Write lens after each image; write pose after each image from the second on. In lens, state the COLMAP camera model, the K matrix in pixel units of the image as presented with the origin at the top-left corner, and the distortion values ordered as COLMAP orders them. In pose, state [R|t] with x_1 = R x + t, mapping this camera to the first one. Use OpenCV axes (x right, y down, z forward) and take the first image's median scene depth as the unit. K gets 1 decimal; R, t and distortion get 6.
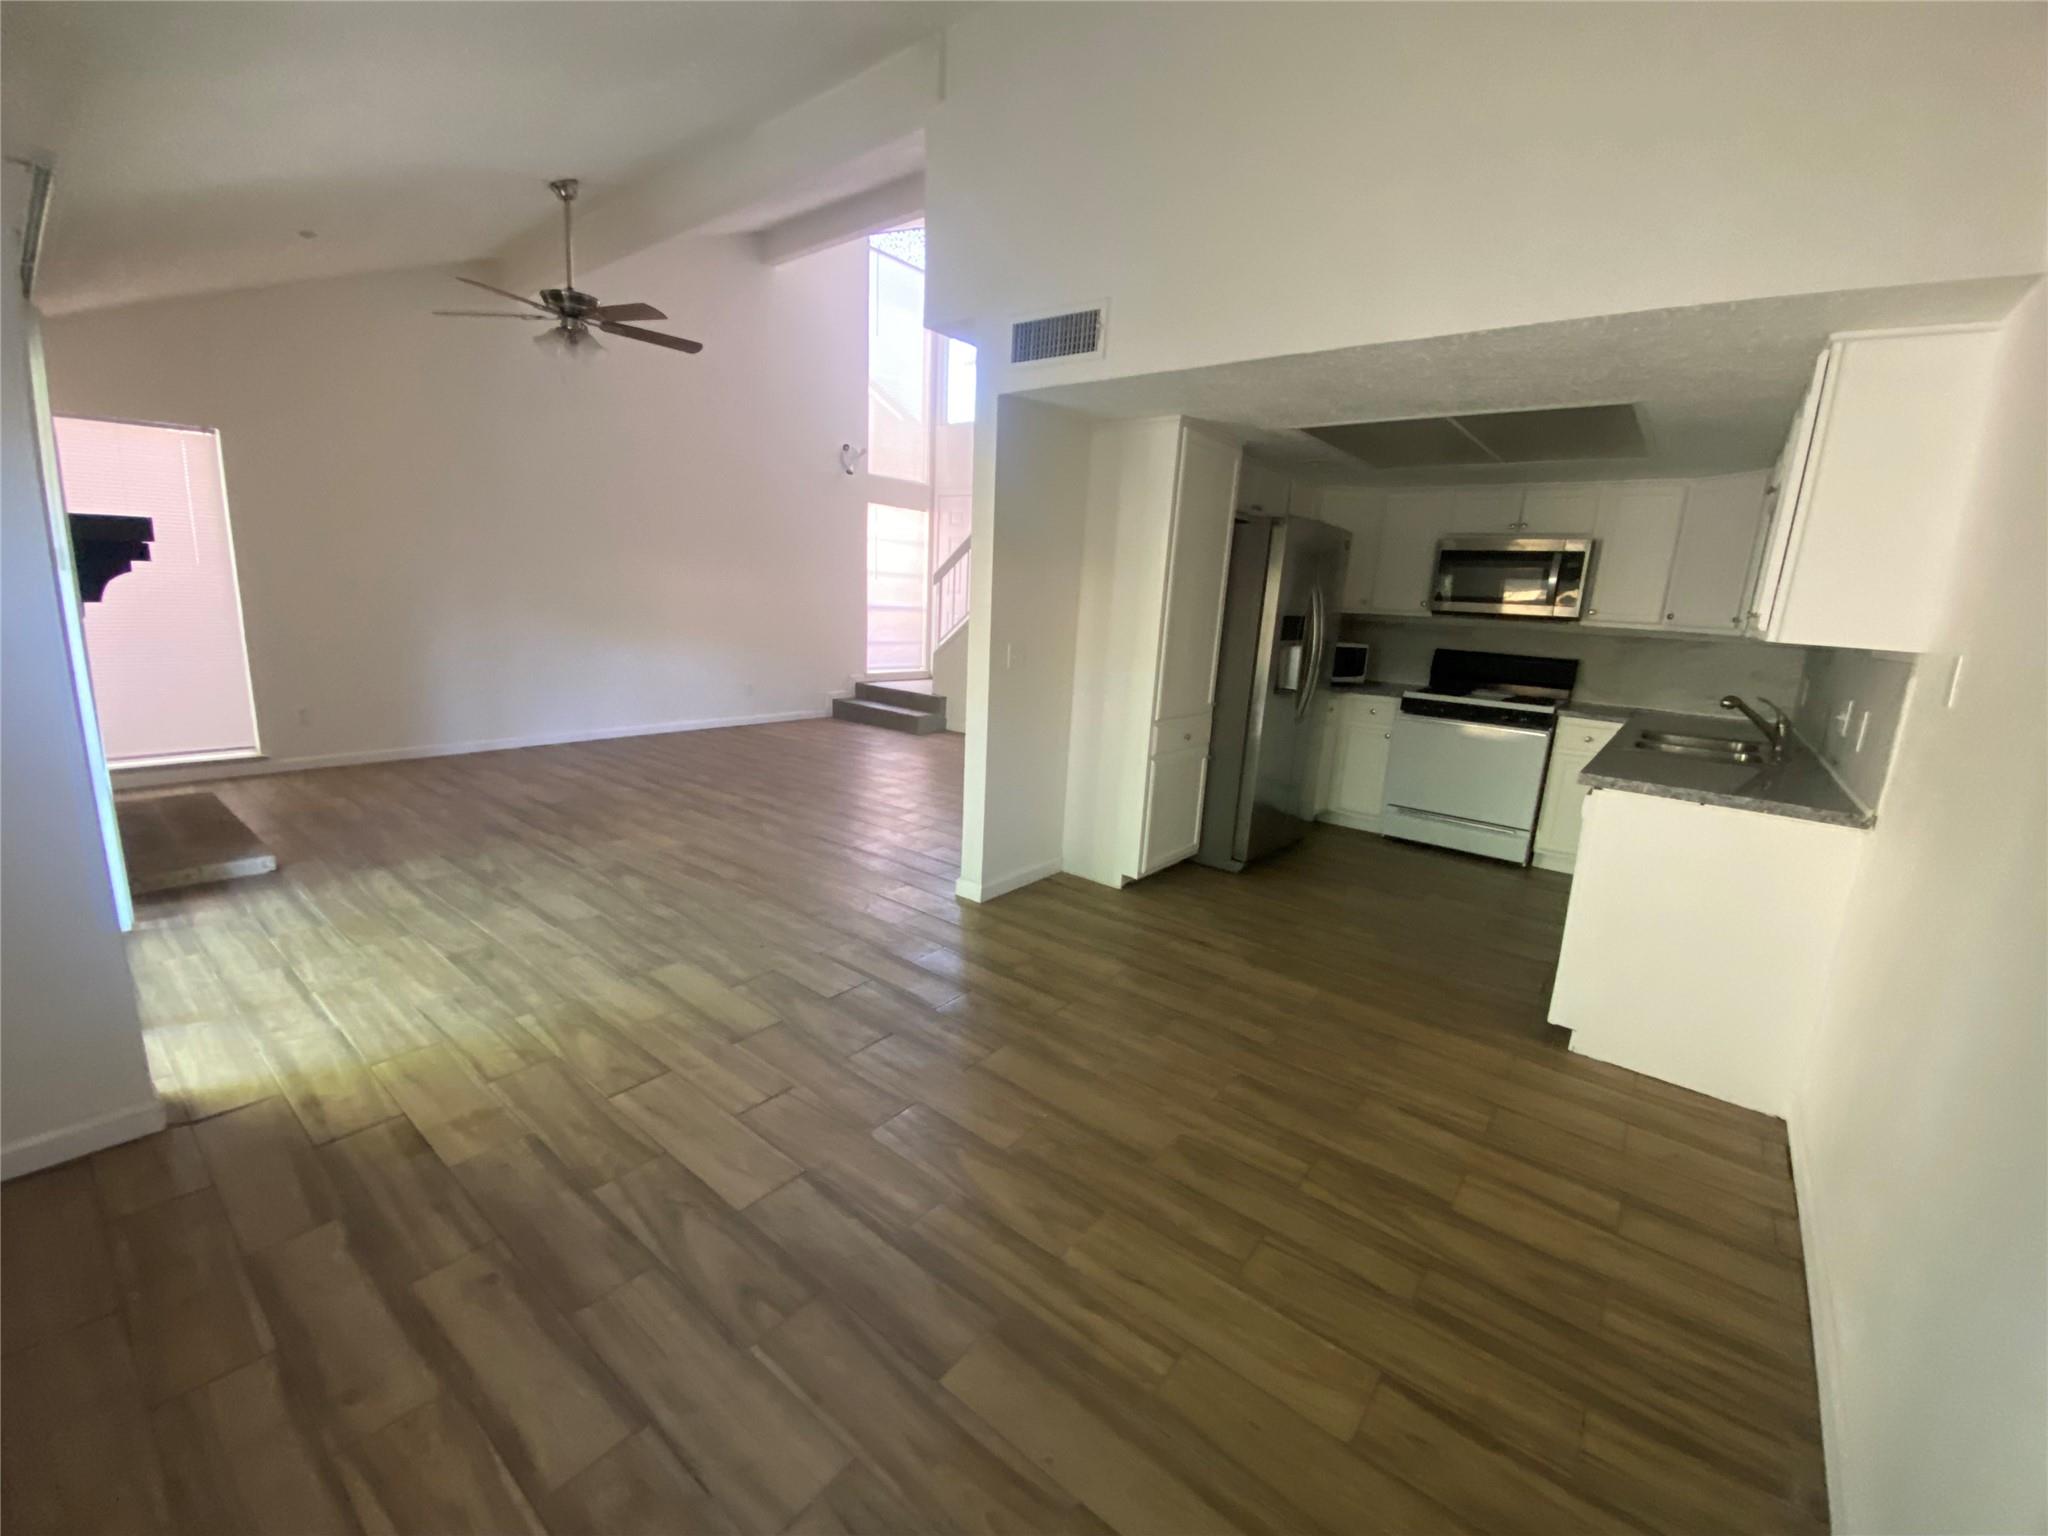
lens RADIAL K [[832.4, 0, 1022.4], [0, 832.4, 766.1], [0, 0, 1]] dist [0.018263, -0.018366]
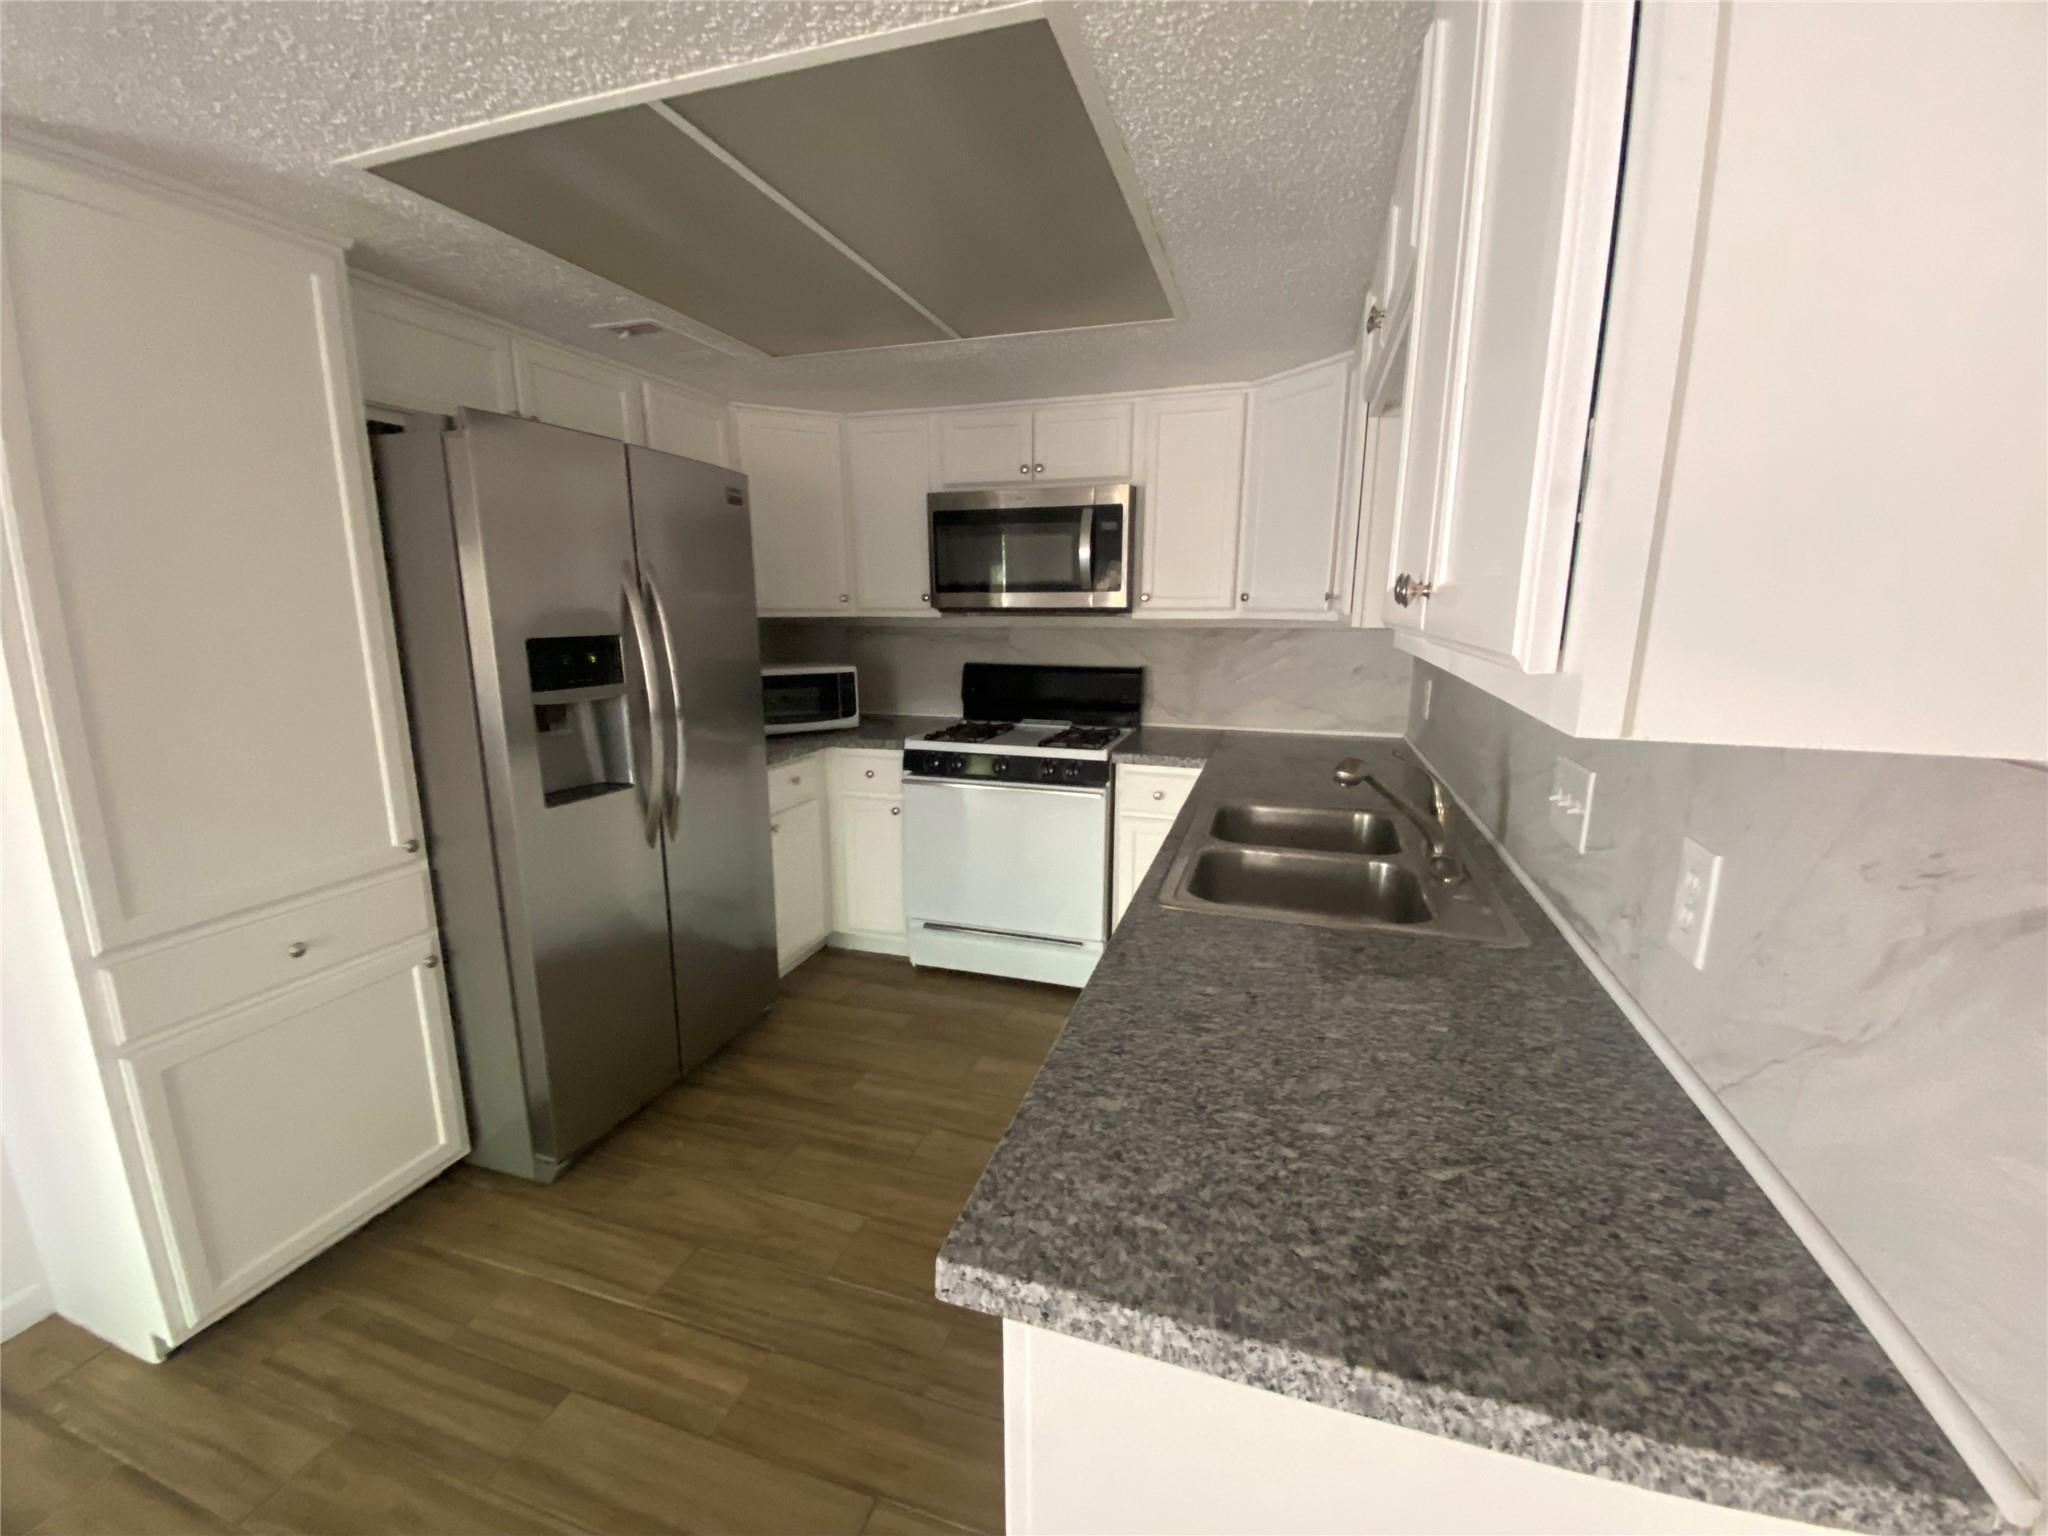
lens RADIAL K [[832.4, 0, 1022.4], [0, 832.4, 766.1], [0, 0, 1]] dist [0.018263, -0.018366]
pose [[0.929887, -0.124440, 0.346157, 0.351412], [0.125723, 0.991886, 0.018843, -0.077744], [-0.345693, 0.025998, 0.937988, 0.426449]]
